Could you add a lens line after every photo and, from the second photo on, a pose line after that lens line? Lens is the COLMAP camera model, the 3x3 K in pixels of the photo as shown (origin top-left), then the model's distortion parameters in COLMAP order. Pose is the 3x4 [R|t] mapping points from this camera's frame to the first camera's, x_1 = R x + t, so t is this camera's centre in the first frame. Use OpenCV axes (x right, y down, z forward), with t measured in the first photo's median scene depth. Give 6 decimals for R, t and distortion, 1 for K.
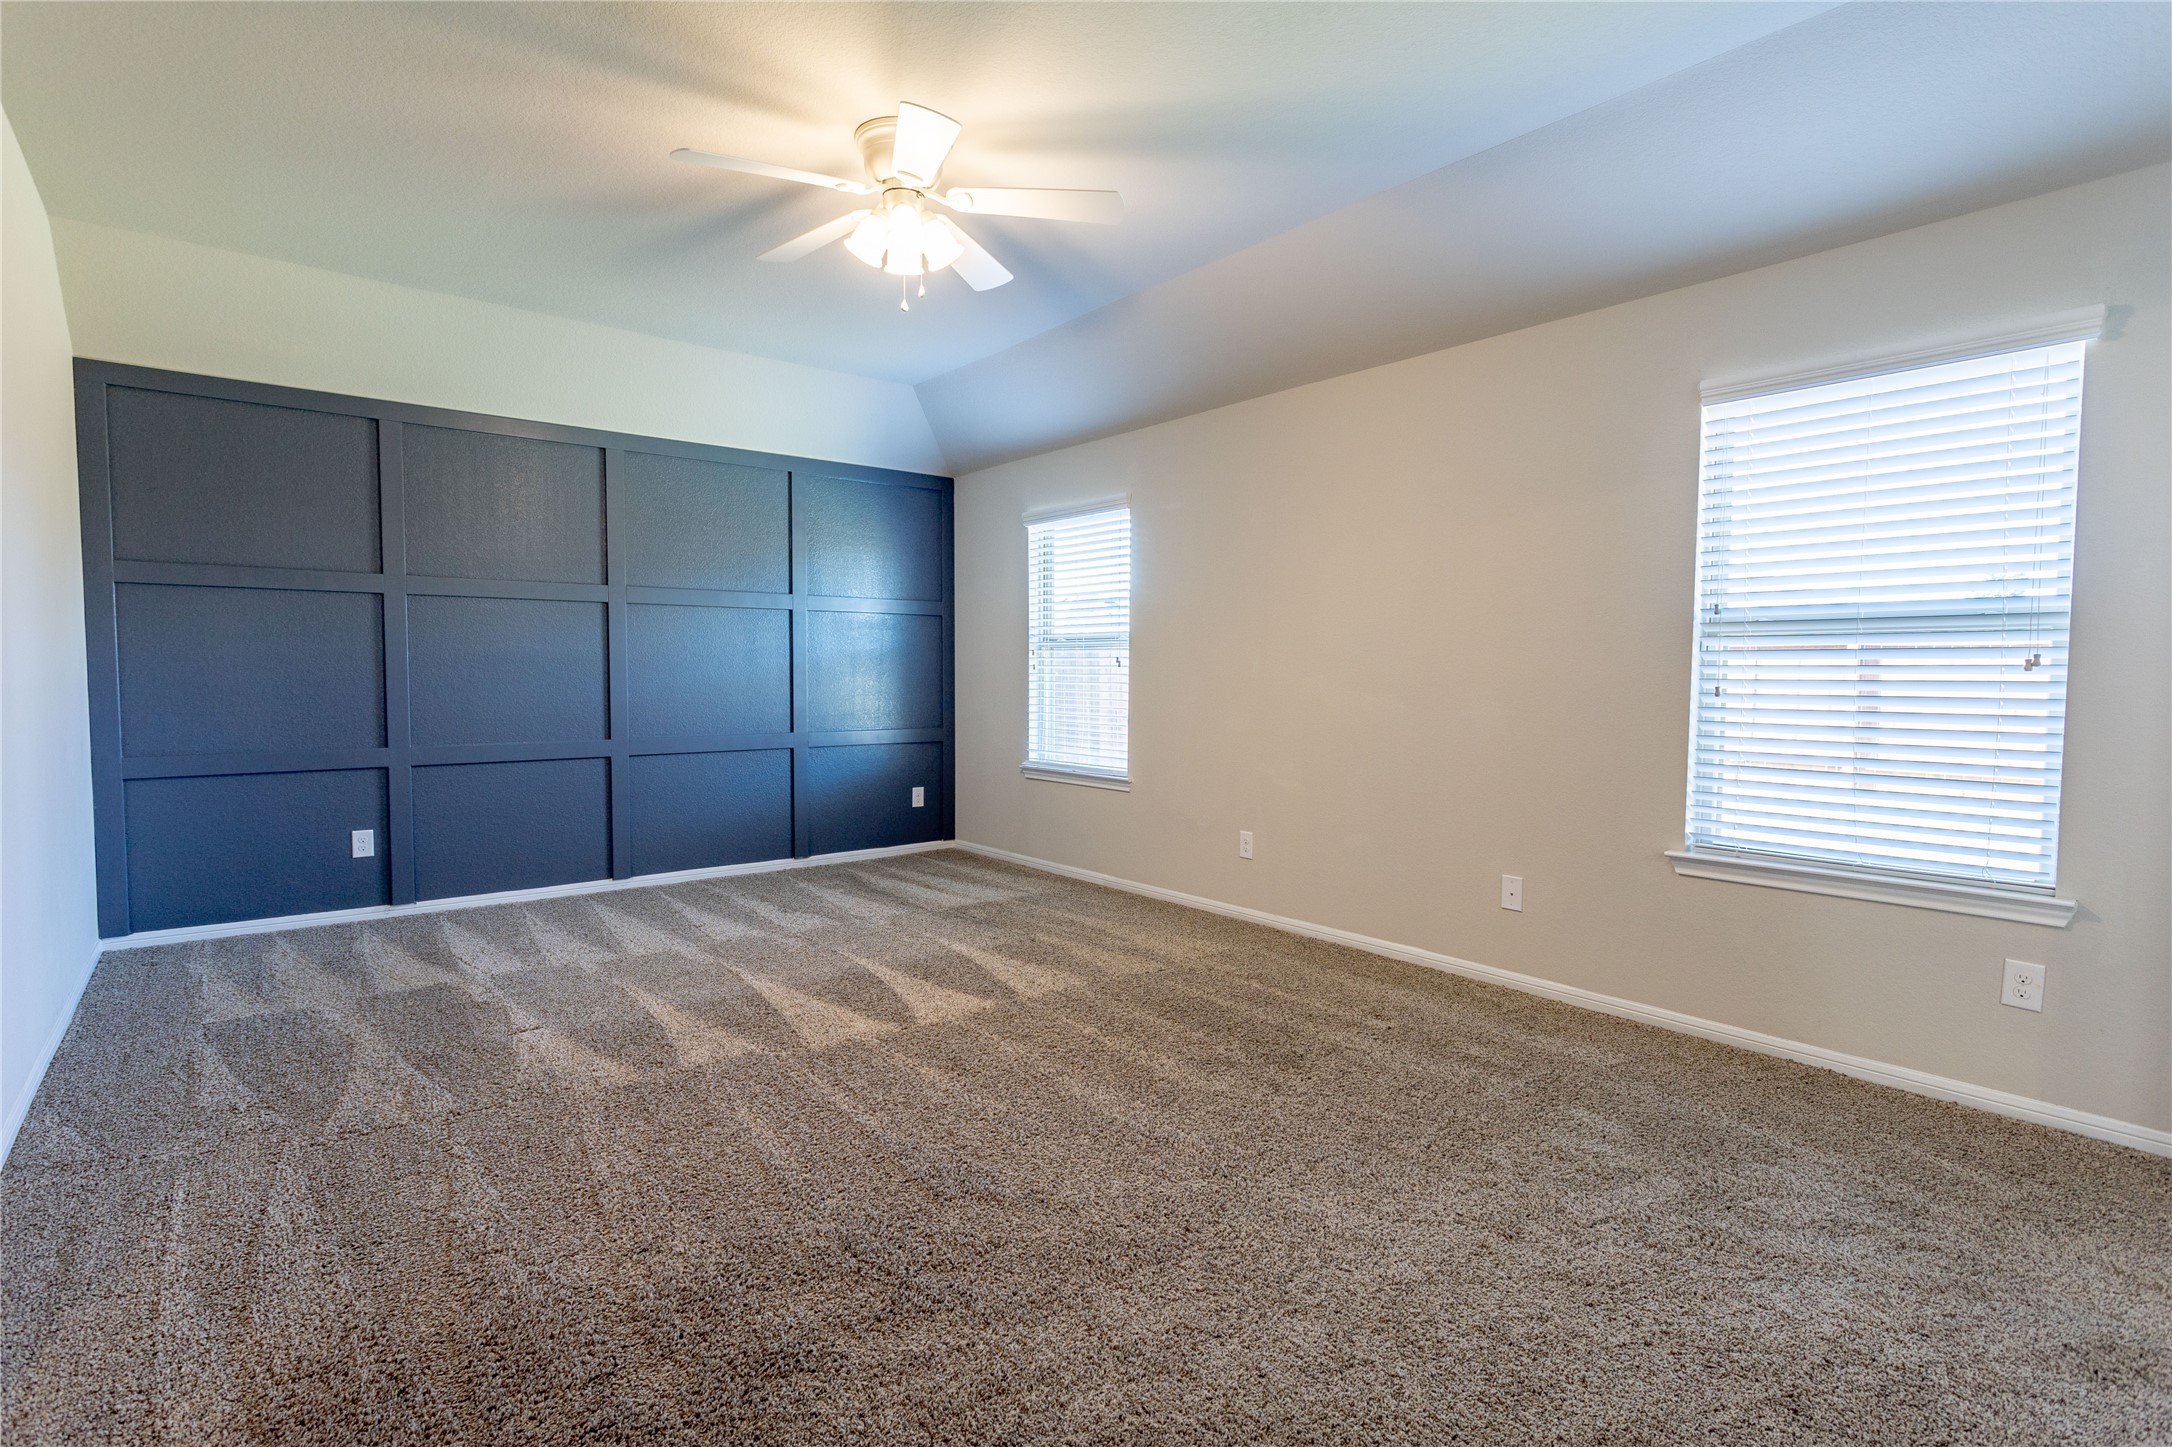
lens RADIAL K [[1054.8, 0, 1086.0], [0, 1054.8, 723.5], [0, 0, 1]] dist [-0.000741, -0.000058]
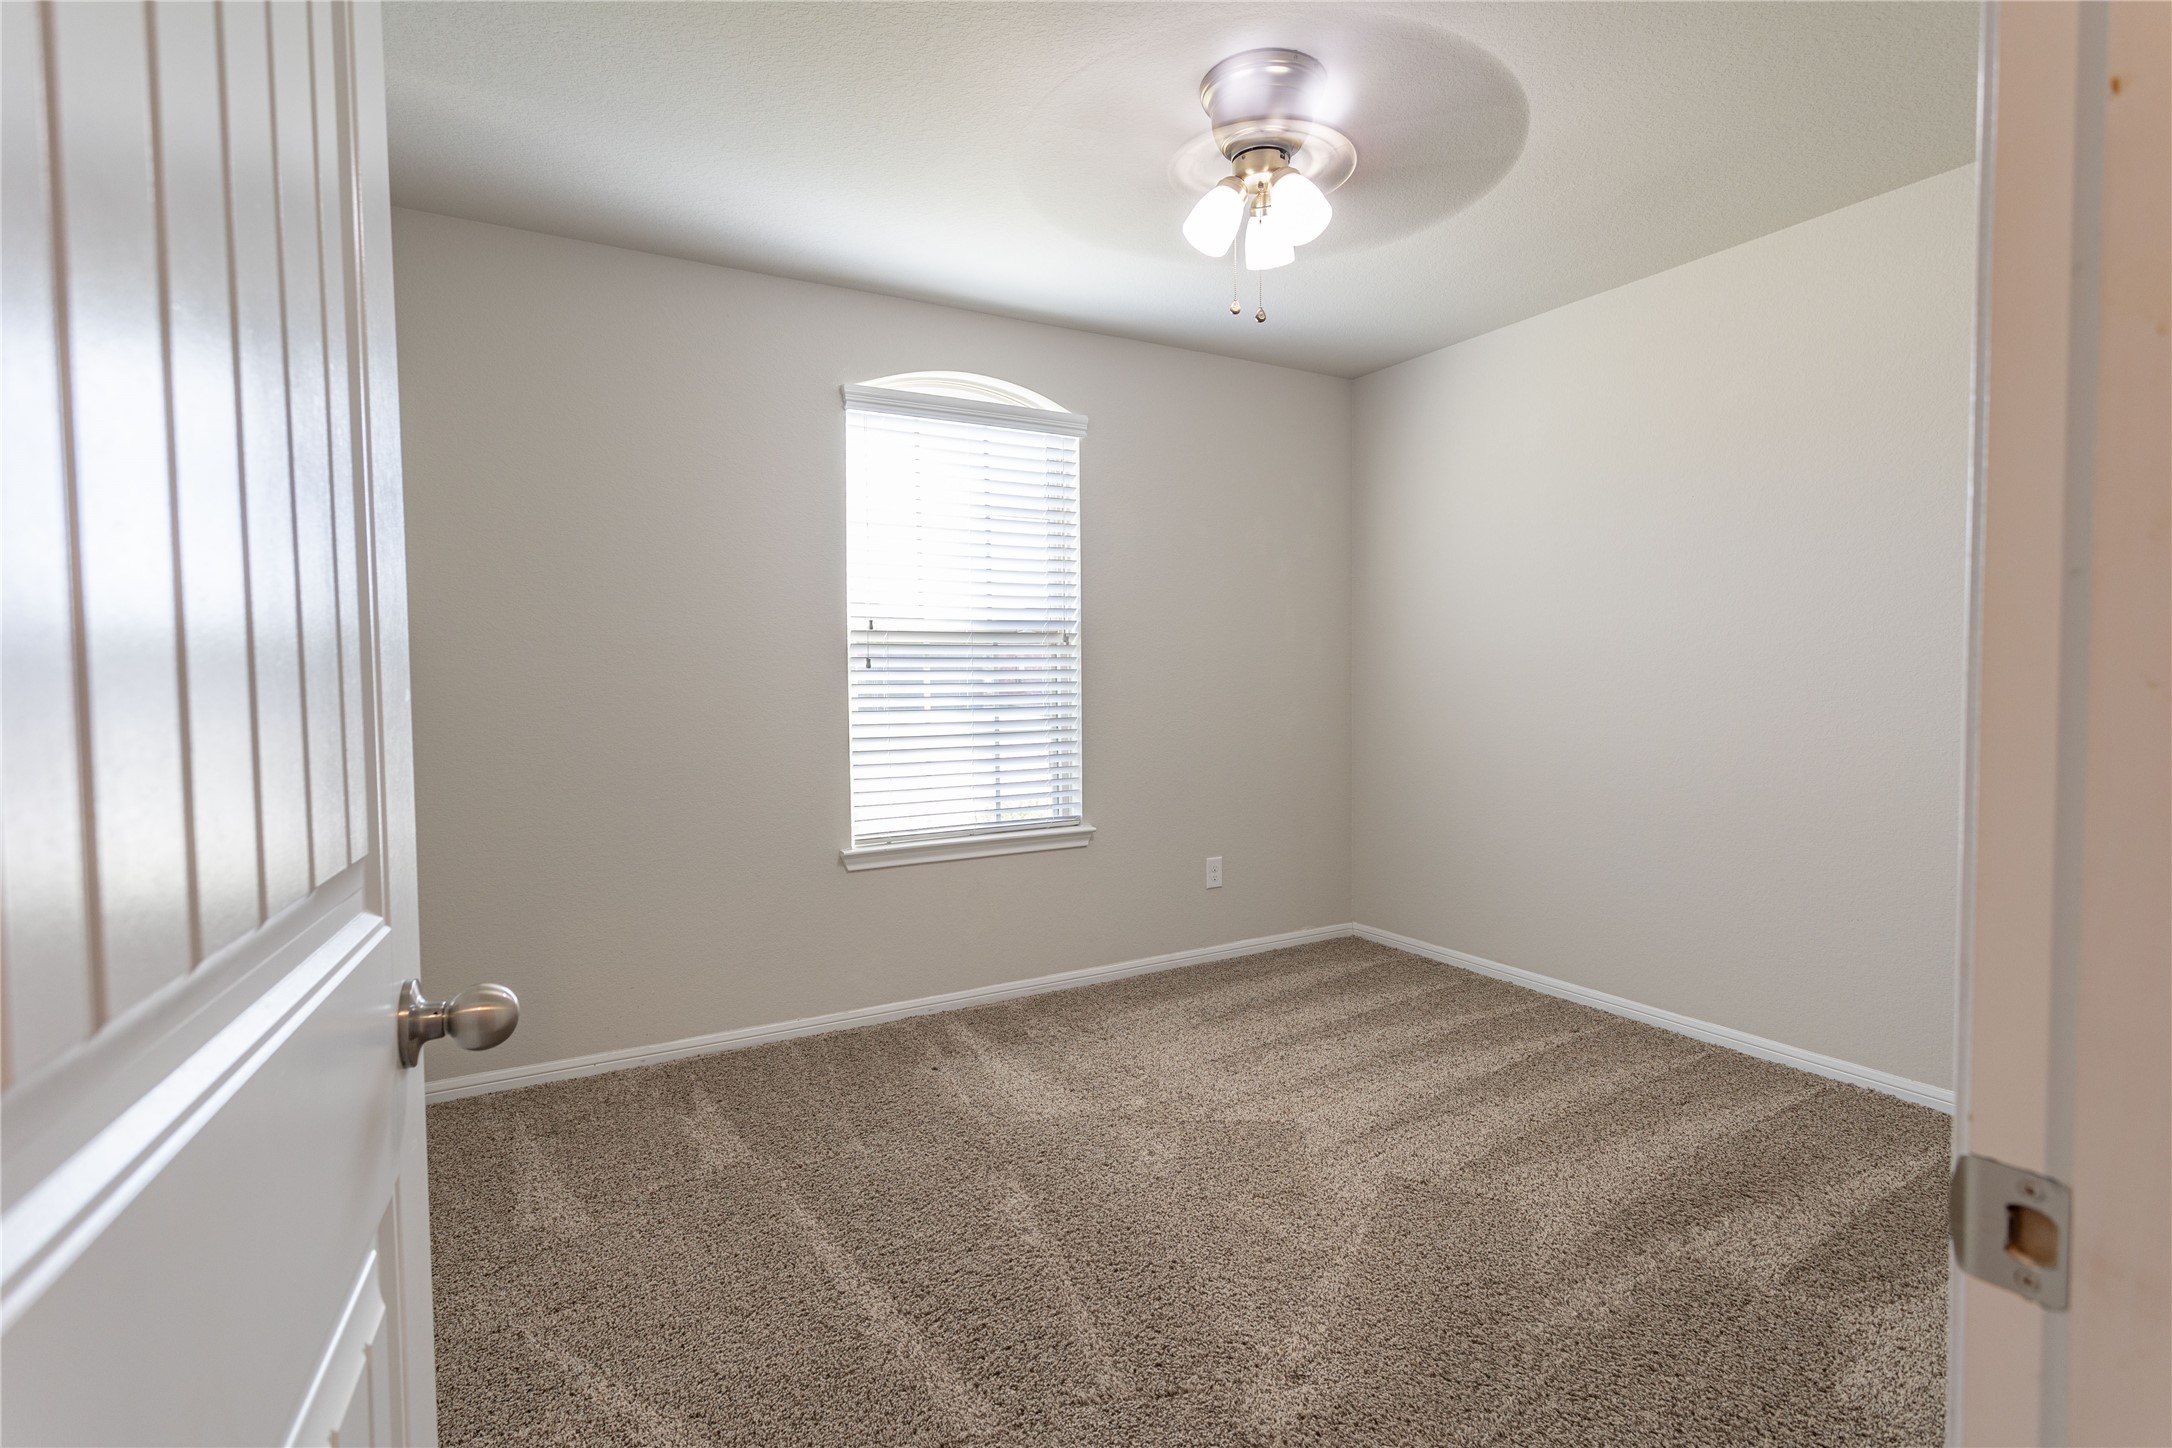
lens RADIAL K [[1047.9, 0, 1086.0], [0, 1047.9, 724.0], [0, 0, 1]] dist [0.000258, 0.000002]
pose [[0.157481, -0.050061, 0.986252, -0.695636], [0.068568, 0.996858, 0.039651, -0.046694], [-0.985139, 0.061381, 0.160419, 0.946229]]
